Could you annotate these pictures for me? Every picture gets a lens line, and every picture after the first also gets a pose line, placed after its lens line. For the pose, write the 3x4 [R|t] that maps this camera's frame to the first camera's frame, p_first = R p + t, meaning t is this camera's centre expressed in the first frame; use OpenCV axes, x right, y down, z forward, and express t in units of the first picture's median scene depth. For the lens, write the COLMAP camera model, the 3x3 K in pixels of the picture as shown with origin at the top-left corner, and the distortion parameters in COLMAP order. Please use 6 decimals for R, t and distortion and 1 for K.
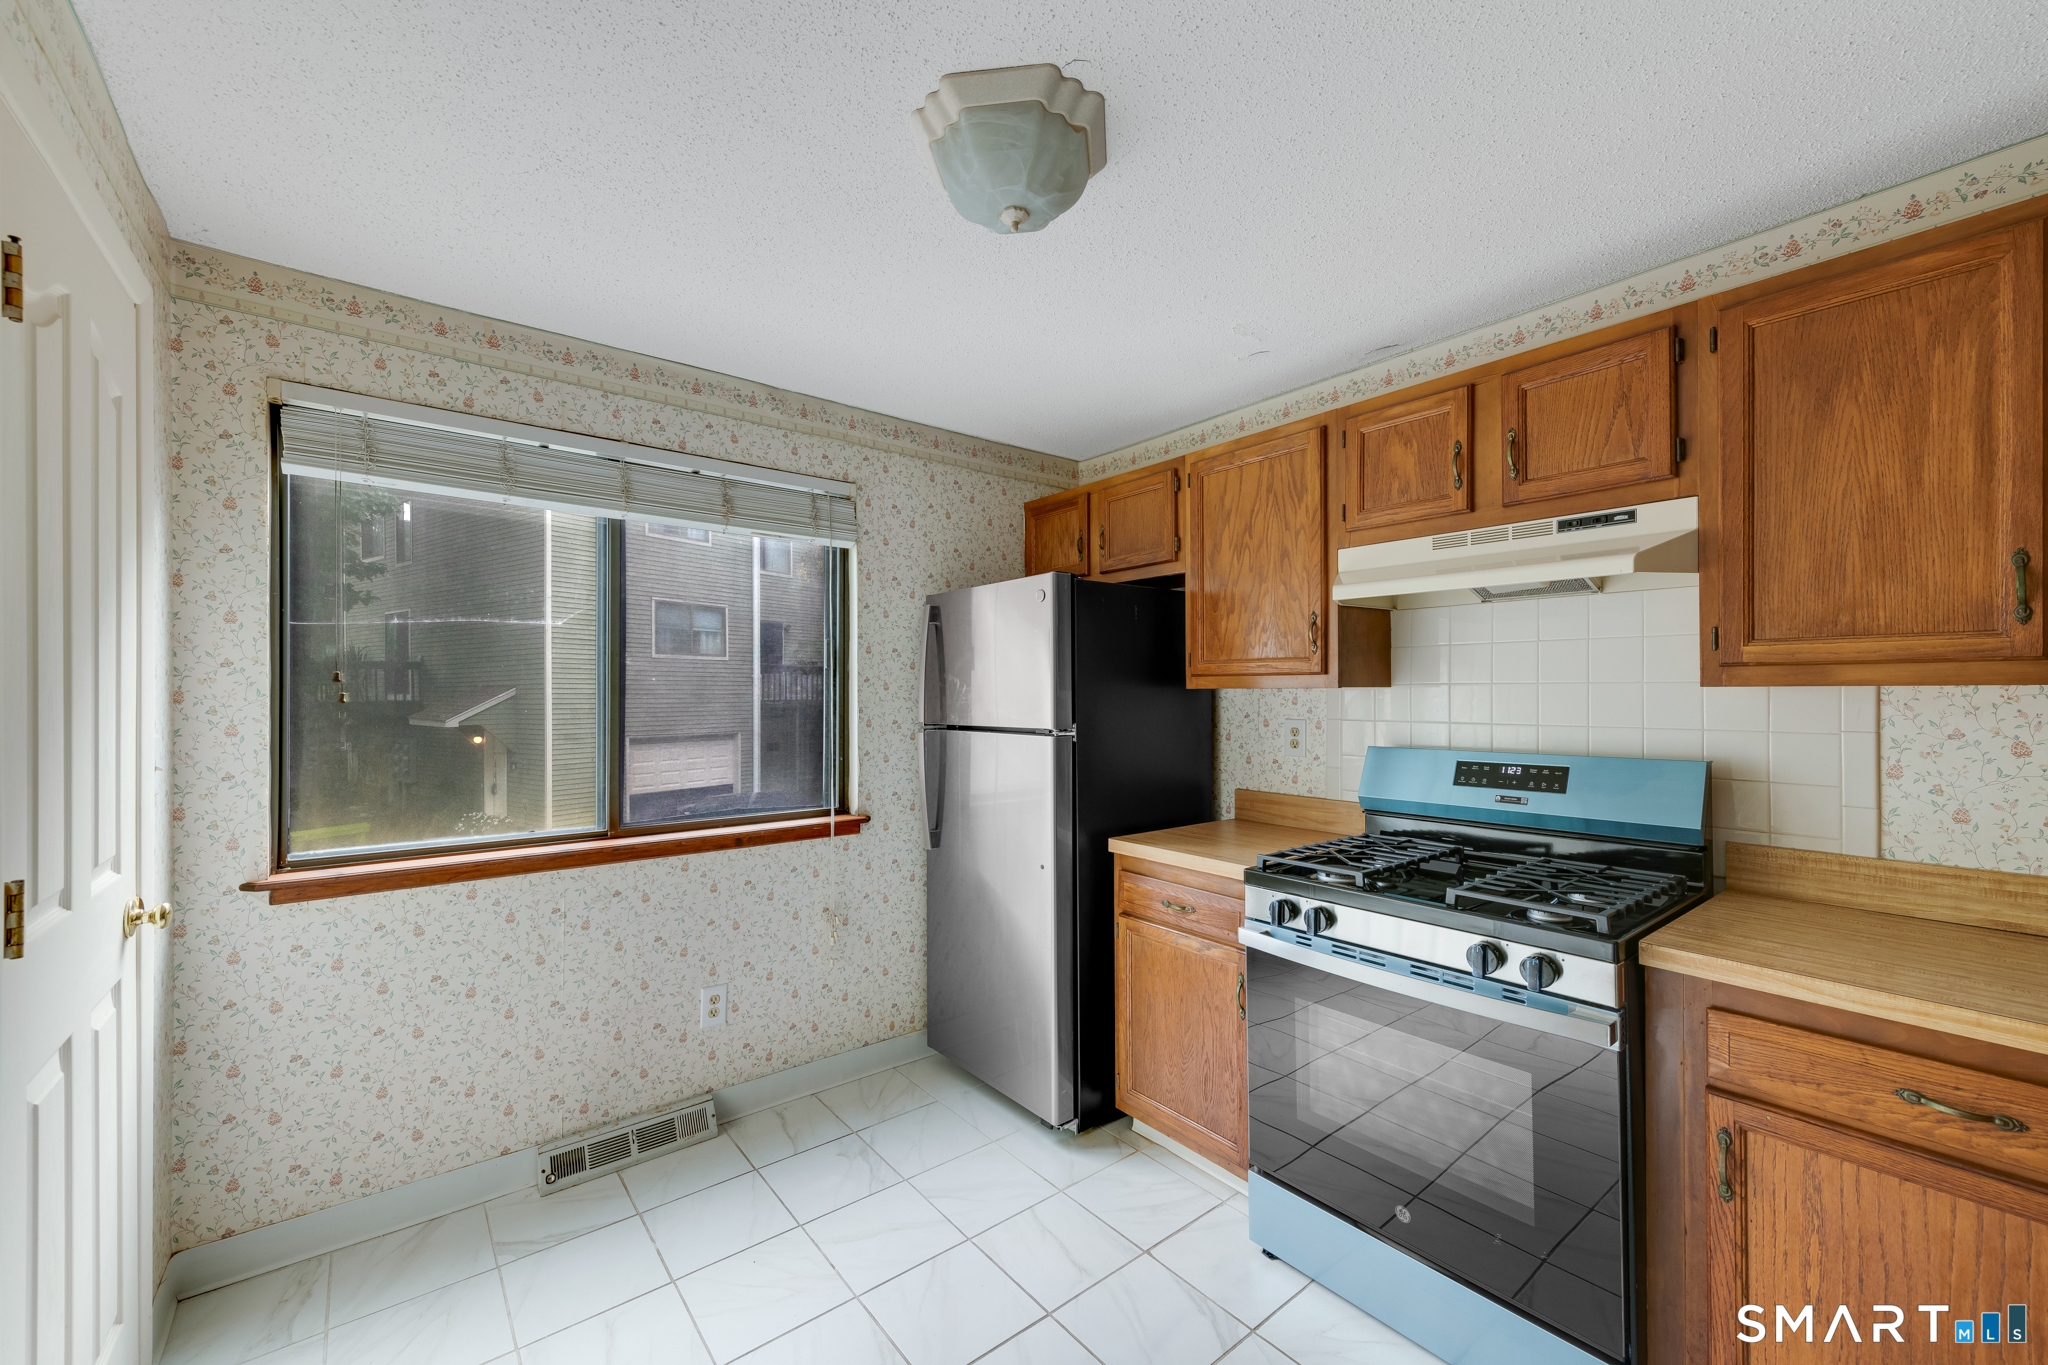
lens RADIAL K [[819.2, 0, 1008.8], [0, 819.2, 691.7], [0, 0, 1]] dist [0.002480, -0.000375]
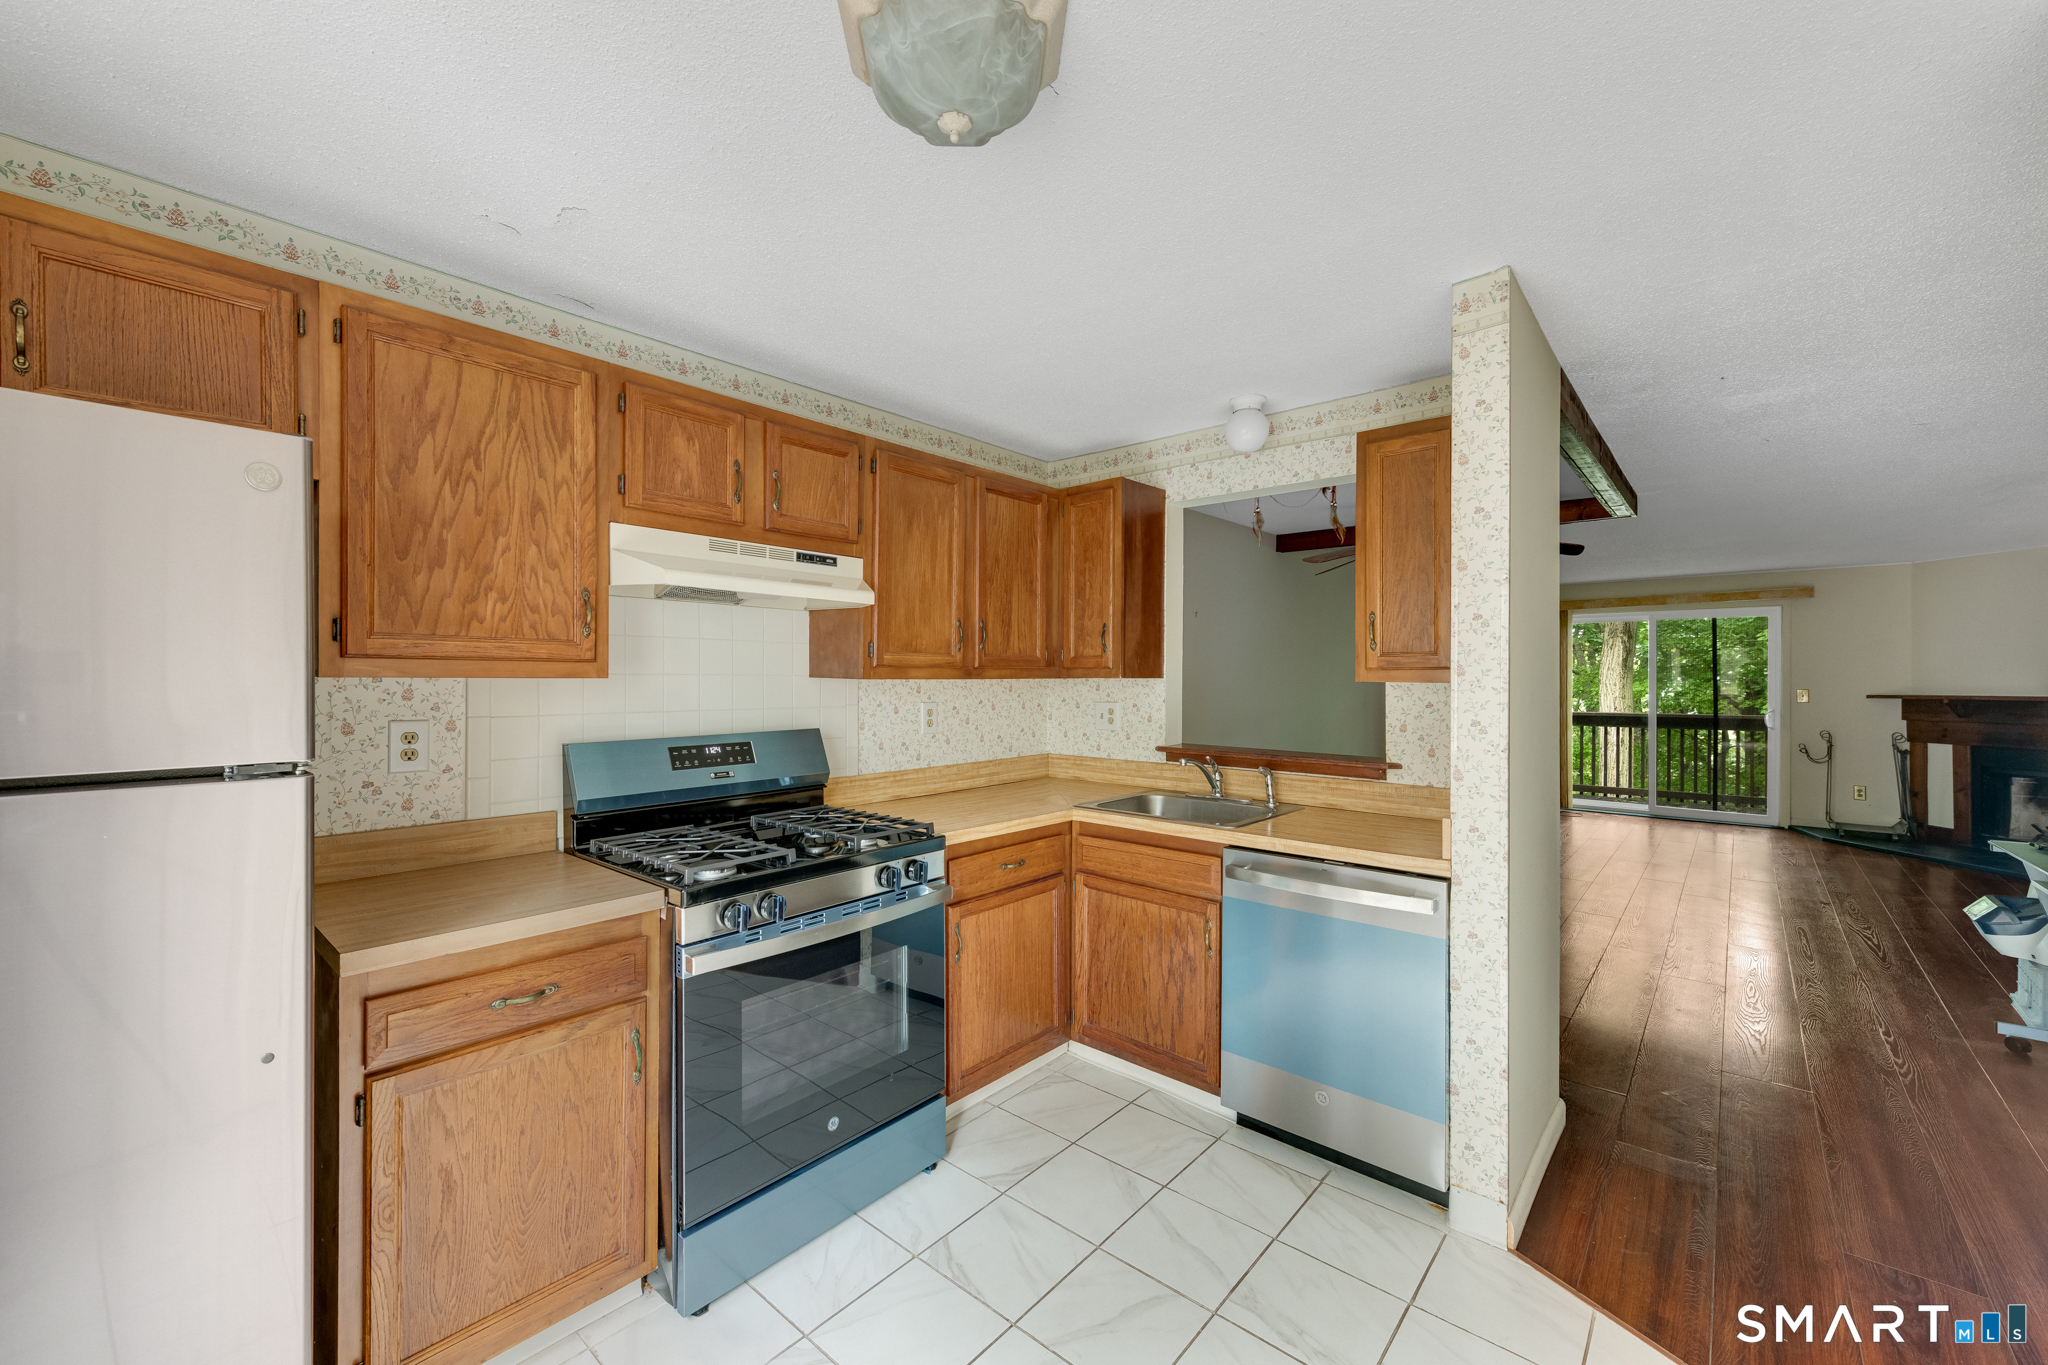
lens RADIAL K [[819.2, 0, 1009.1], [0, 819.2, 688.7], [0, 0, 1]] dist [0.002480, -0.000375]
pose [[-0.202916, -0.007349, 0.979168, -0.575217], [-0.000501, 0.999972, 0.007401, 0.000244], [-0.979196, 0.001012, -0.202914, 0.785942]]
